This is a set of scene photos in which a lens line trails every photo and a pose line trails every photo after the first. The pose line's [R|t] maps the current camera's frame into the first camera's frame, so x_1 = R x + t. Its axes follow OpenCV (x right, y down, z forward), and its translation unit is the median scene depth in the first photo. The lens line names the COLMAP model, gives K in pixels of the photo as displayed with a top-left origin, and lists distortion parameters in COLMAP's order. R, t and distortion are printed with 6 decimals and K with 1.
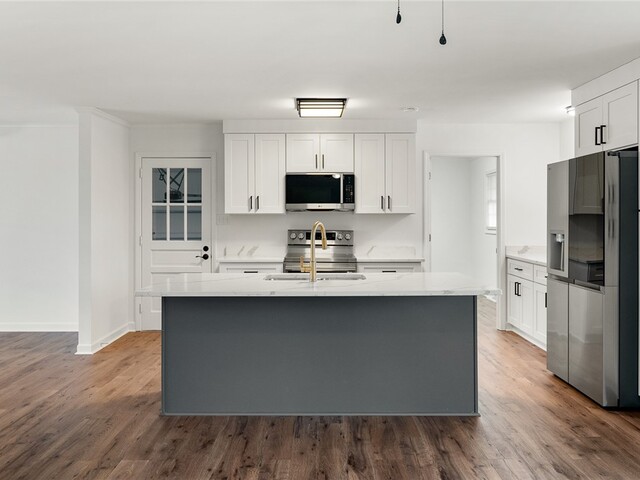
lens RADIAL K [[534.2, 0, 318.2], [0, 534.2, 222.1], [0, 0, 1]] dist [0.008395, -0.001074]
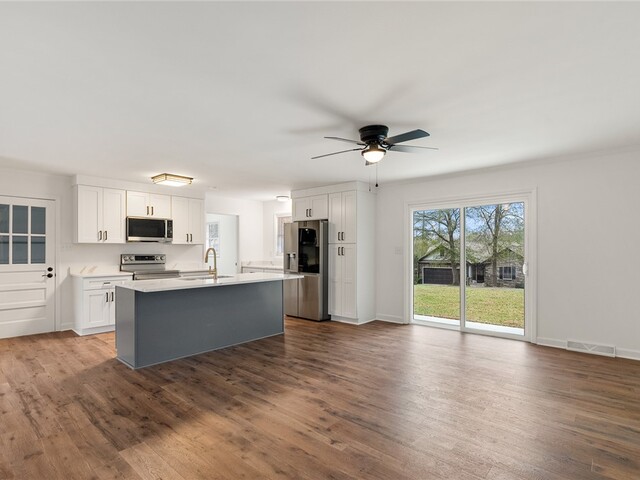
lens RADIAL K [[341.3, 0, 318.8], [0, 341.3, 250.4], [0, 0, 1]] dist [-0.000261, 0.000737]
pose [[0.664541, -0.001455, 0.747251, -0.420761], [0.003255, 0.999994, -0.000947, 0.006807], [-0.747245, 0.003062, 0.664541, -0.048803]]
